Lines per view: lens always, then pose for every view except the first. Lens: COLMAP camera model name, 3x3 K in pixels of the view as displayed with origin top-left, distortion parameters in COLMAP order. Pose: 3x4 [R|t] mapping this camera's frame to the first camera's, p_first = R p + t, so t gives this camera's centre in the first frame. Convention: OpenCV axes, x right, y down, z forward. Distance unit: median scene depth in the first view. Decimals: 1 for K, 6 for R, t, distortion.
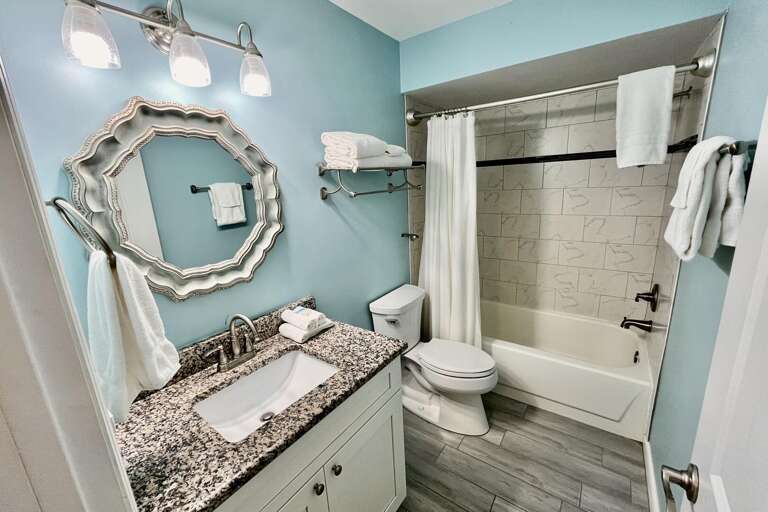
lens RADIAL K [[312.5, 0, 384.0], [0, 312.5, 256.0], [0, 0, 1]] dist [-0.001178, 0.000226]
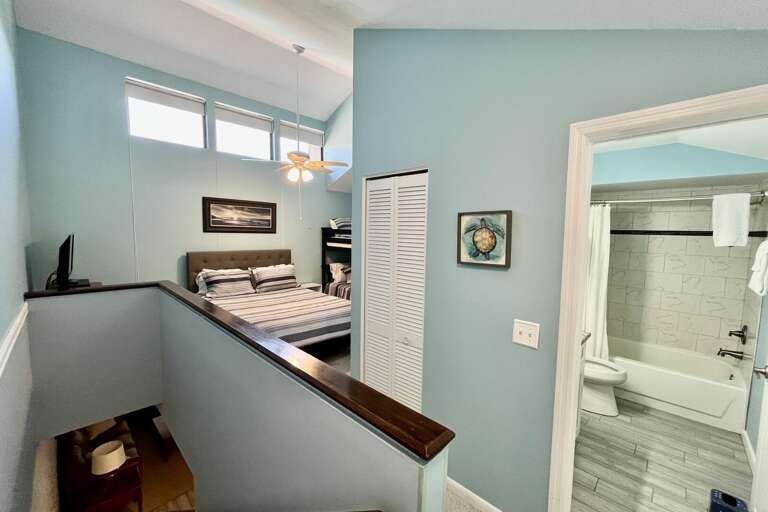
lens RADIAL K [[312.5, 0, 384.0], [0, 312.5, 256.0], [0, 0, 1]] dist [-0.001178, 0.000226]
pose [[0.987531, 0.077923, -0.136786, -0.681187], [-0.096697, 0.985914, -0.136464, 0.151493], [0.124226, 0.147989, 0.981156, -0.757055]]
